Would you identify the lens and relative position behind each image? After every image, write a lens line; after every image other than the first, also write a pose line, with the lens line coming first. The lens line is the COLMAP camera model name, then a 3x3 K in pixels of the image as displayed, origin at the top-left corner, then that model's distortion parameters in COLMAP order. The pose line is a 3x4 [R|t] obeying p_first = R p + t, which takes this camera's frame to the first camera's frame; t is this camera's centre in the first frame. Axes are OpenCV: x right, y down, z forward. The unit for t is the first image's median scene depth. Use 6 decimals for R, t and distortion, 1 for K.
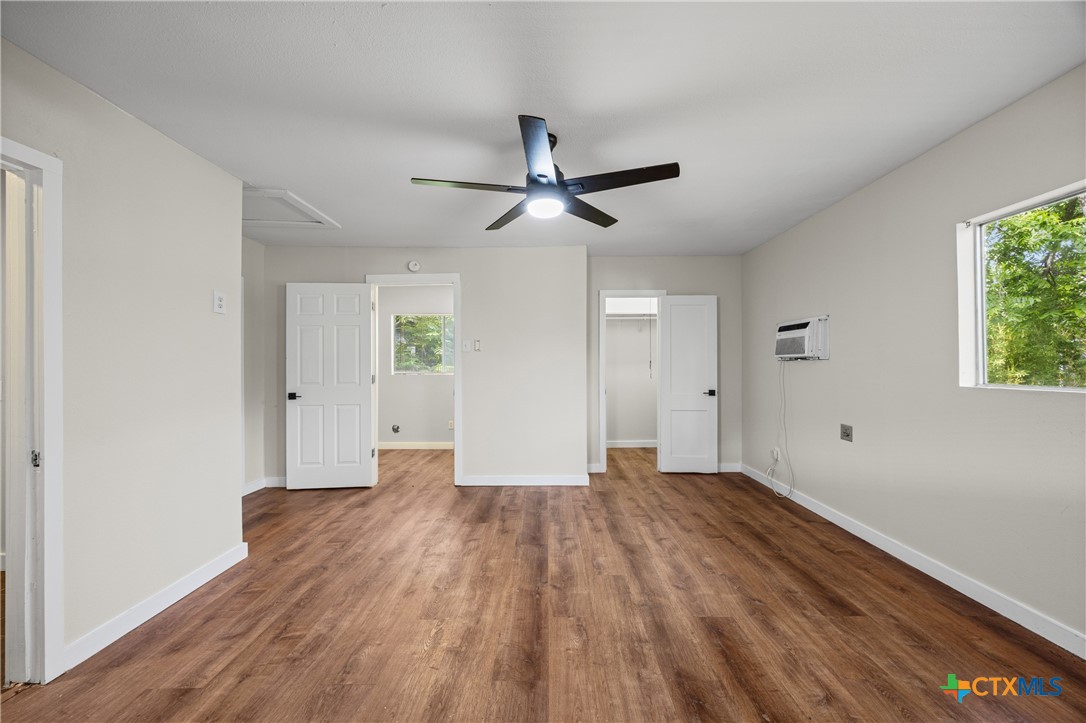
lens RADIAL K [[418.6, 0, 536.6], [0, 418.6, 353.8], [0, 0, 1]] dist [-0.000041, 0.000431]
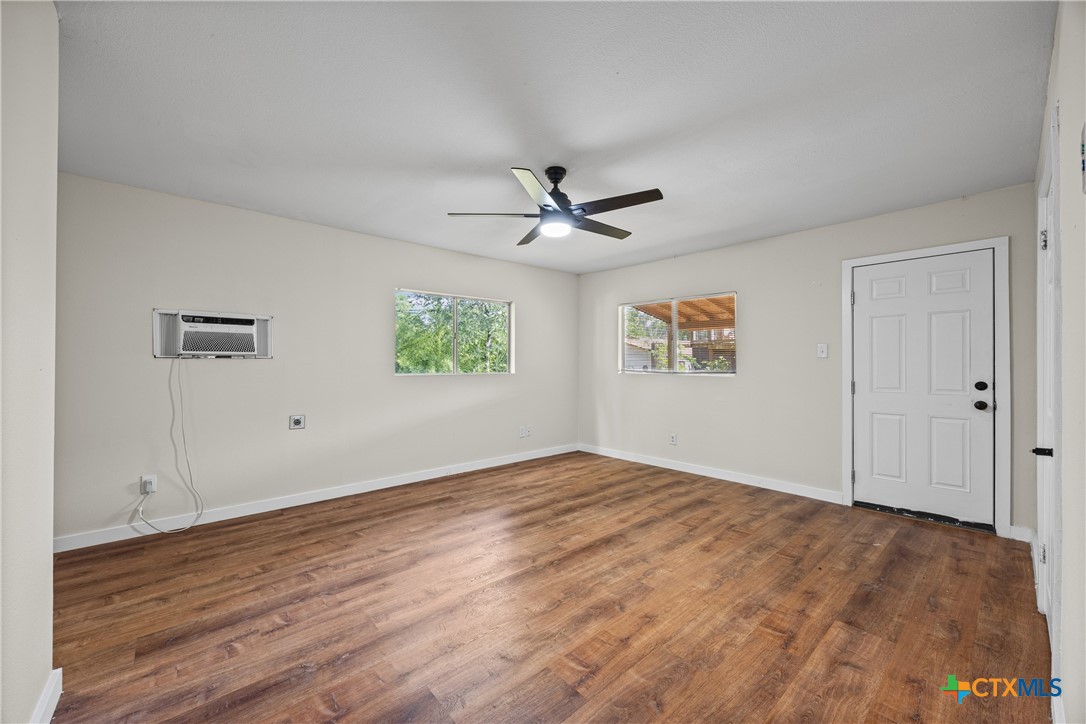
lens RADIAL K [[418.6, 0, 550.3], [0, 418.6, 367.8], [0, 0, 1]] dist [-0.000041, 0.000431]
pose [[-0.692280, 0.006202, 0.721603, -0.567557], [-0.012357, 0.999715, -0.020447, 0.050579], [-0.721523, -0.023071, -0.692006, 1.262354]]
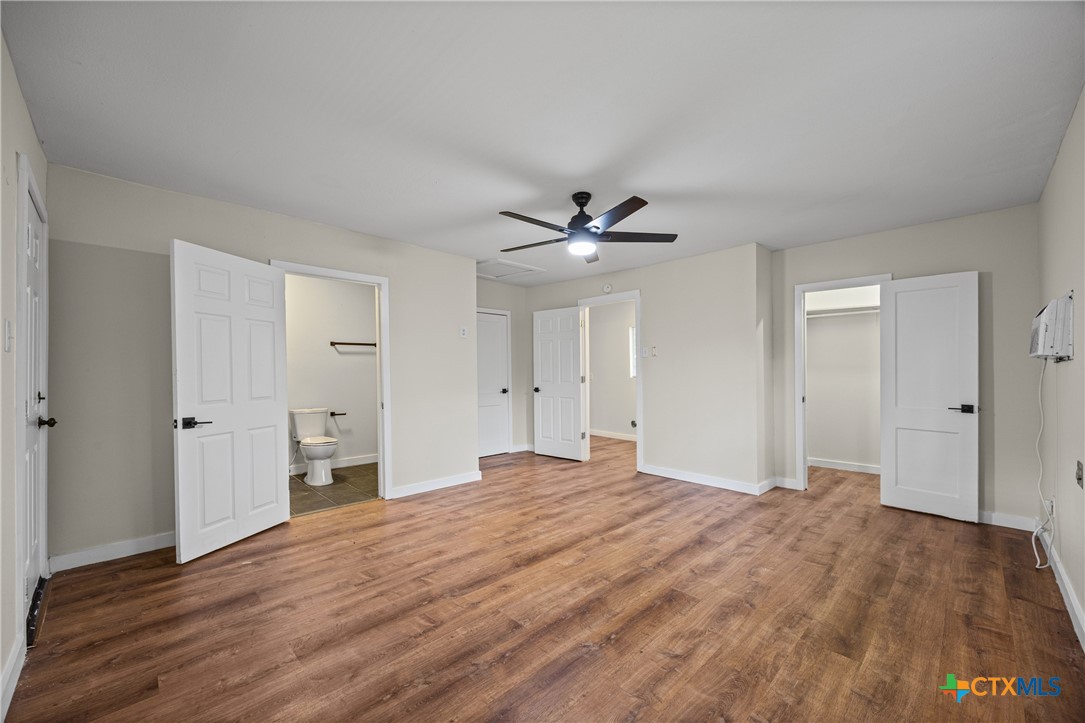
lens RADIAL K [[418.2, 0, 536.6], [0, 418.2, 371.6], [0, 0, 1]] dist [-0.000041, 0.000431]
pose [[0.704729, 0.006665, -0.709445, 0.587166], [0.011779, 0.999708, 0.021092, 0.008948], [0.709379, -0.023221, 0.704445, -0.028030]]
